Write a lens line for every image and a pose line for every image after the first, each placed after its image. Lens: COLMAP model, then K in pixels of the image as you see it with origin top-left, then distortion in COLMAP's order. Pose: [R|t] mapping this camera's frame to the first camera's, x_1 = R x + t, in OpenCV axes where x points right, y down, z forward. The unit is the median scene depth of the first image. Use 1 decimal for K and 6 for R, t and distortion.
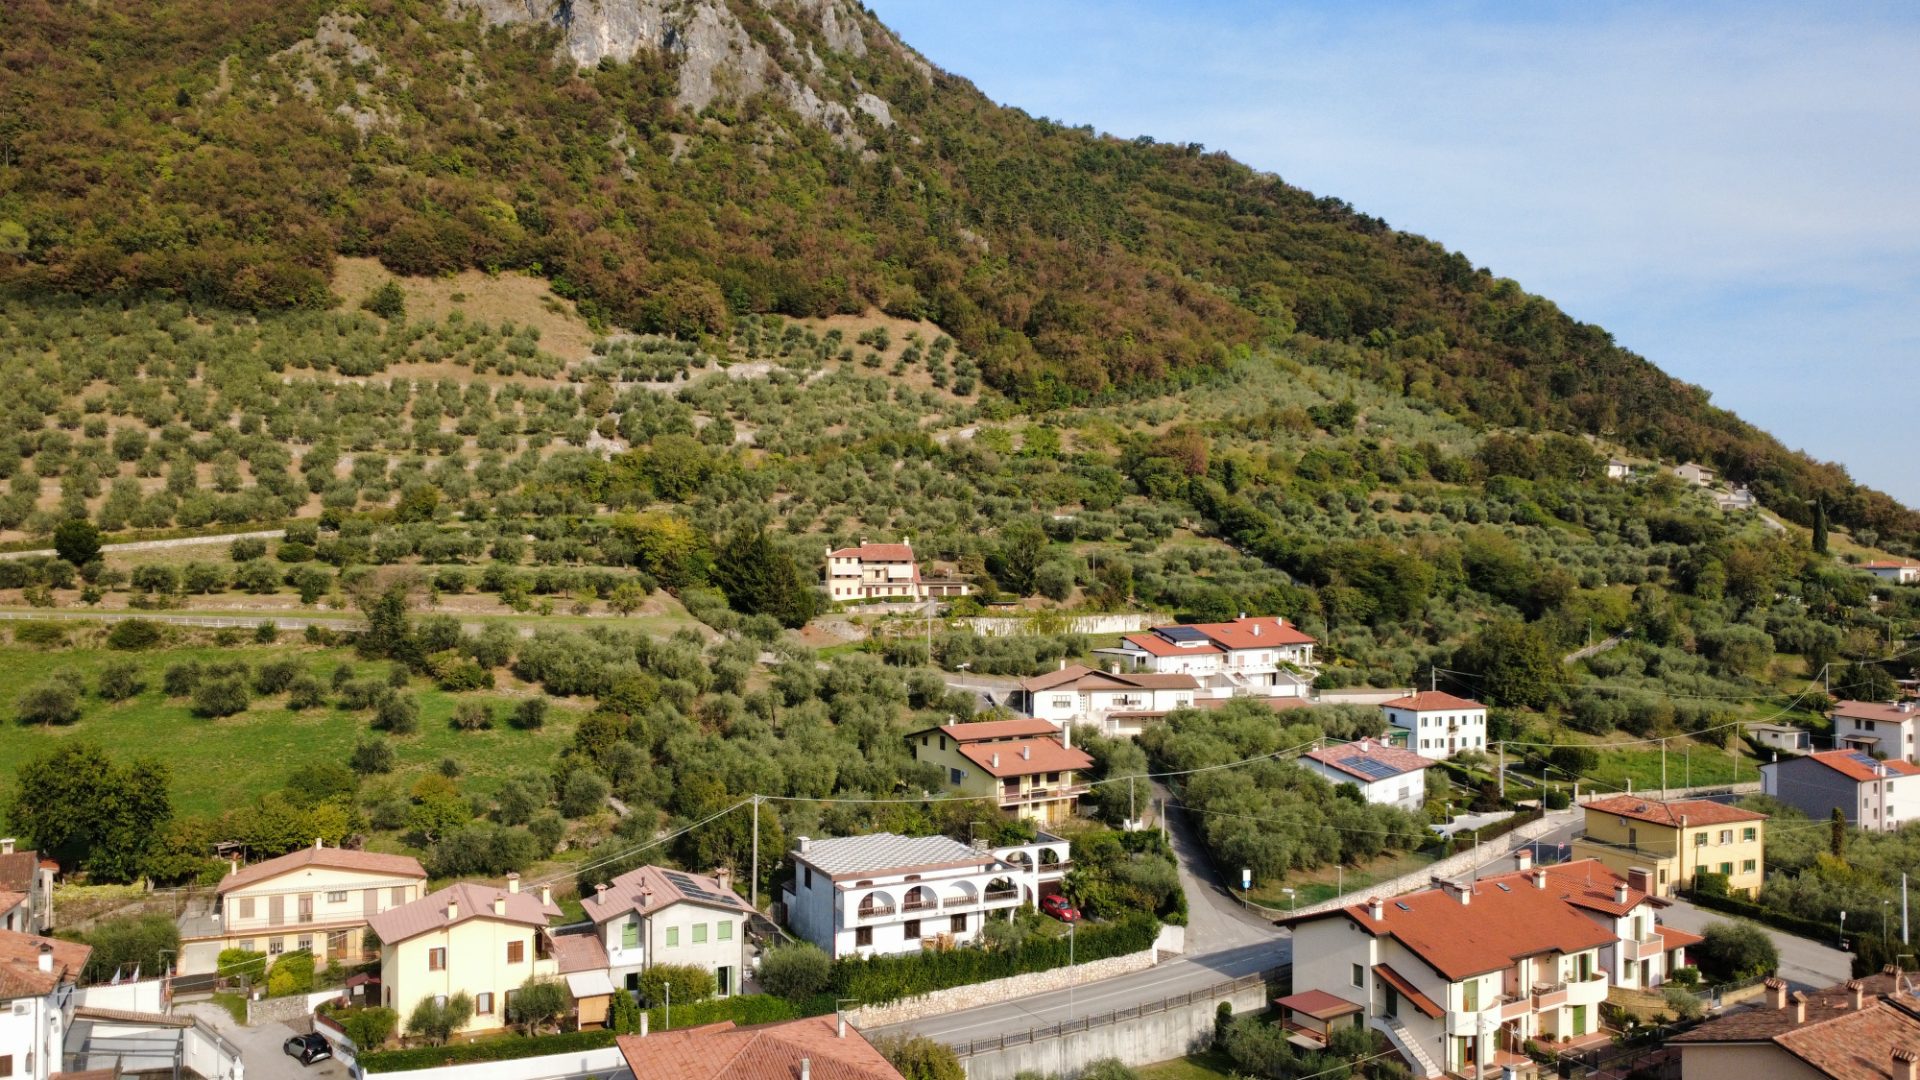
lens RADIAL K [[1396.2, 0, 963.5], [0, 1396.2, 539.0], [0, 0, 1]] dist [-0.005800, 0.000951]
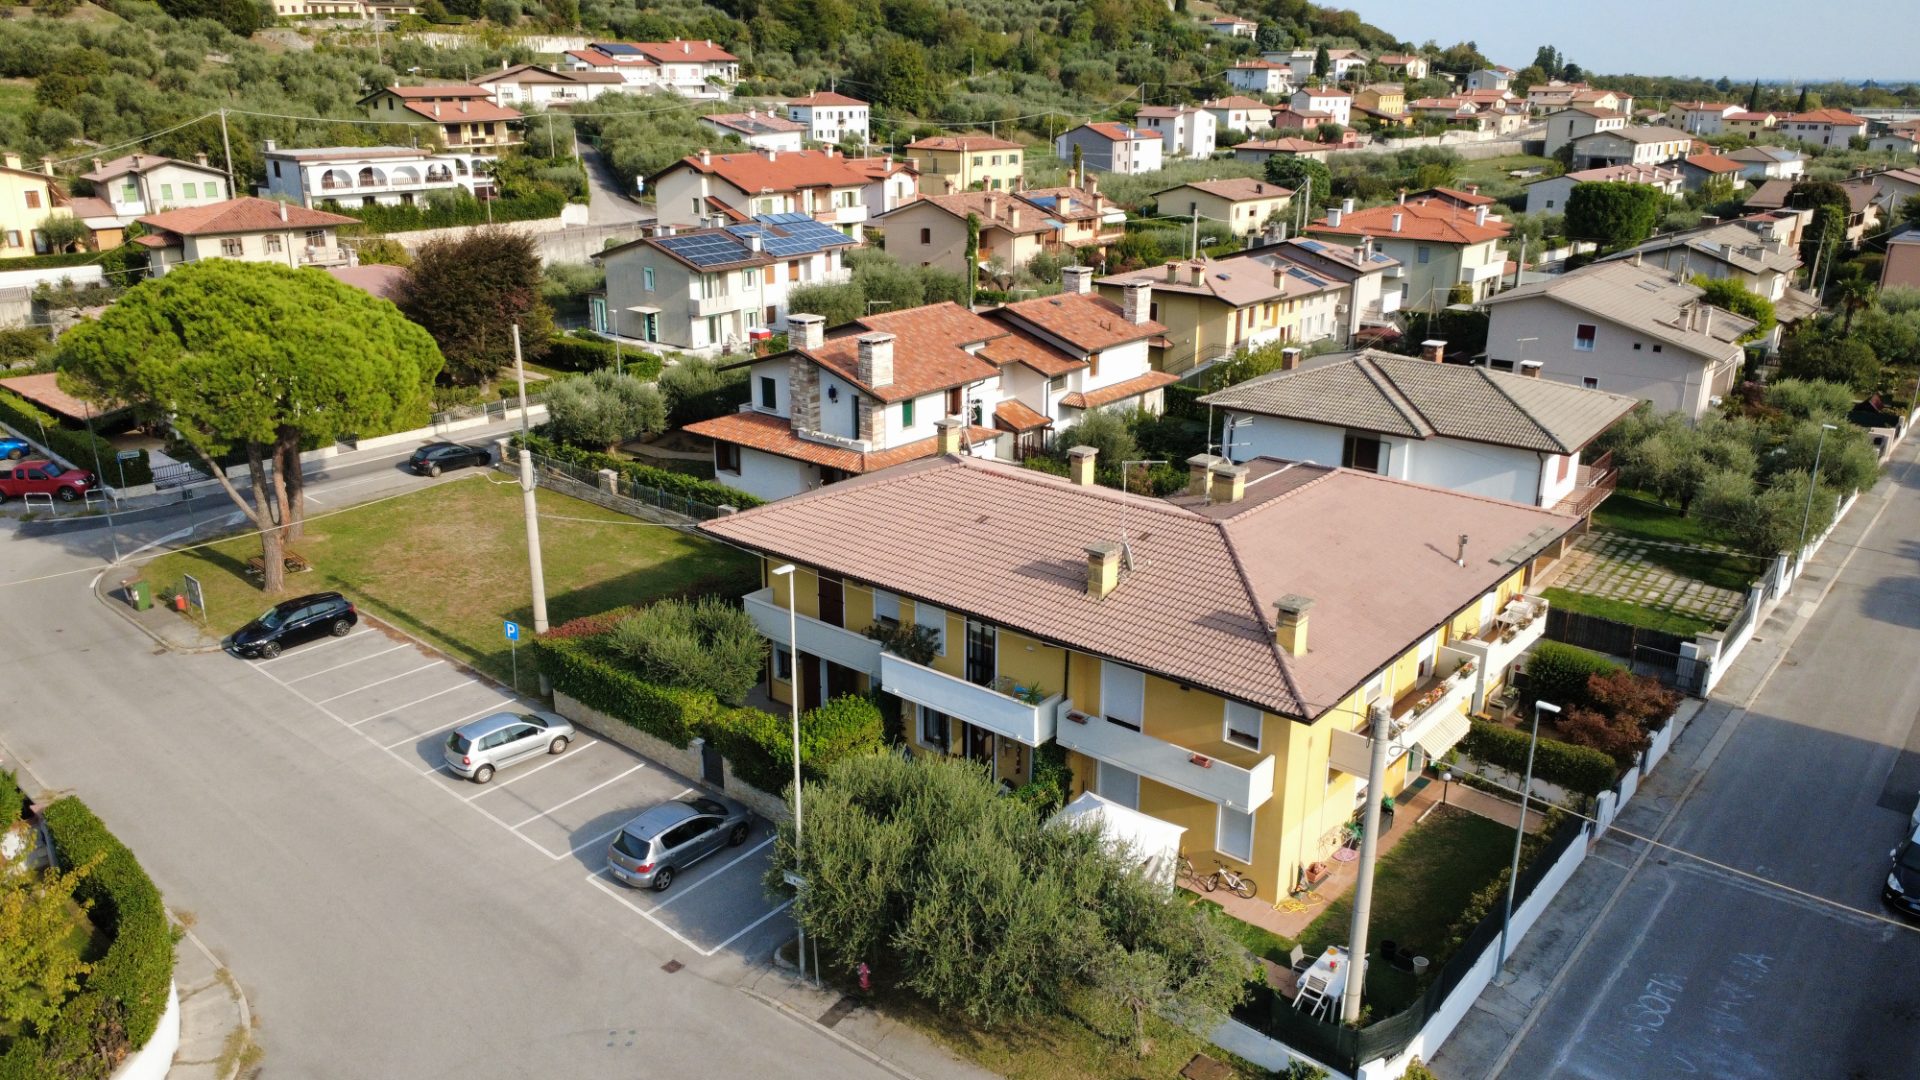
lens RADIAL K [[1396.2, 0, 963.5], [0, 1396.2, 539.0], [0, 0, 1]] dist [-0.005800, 0.000951]
pose [[0.943711, -0.105435, 0.313518, 0.023927], [-0.002589, 0.945453, 0.325747, 0.076804], [-0.330762, -0.308223, 0.891961, -0.235567]]
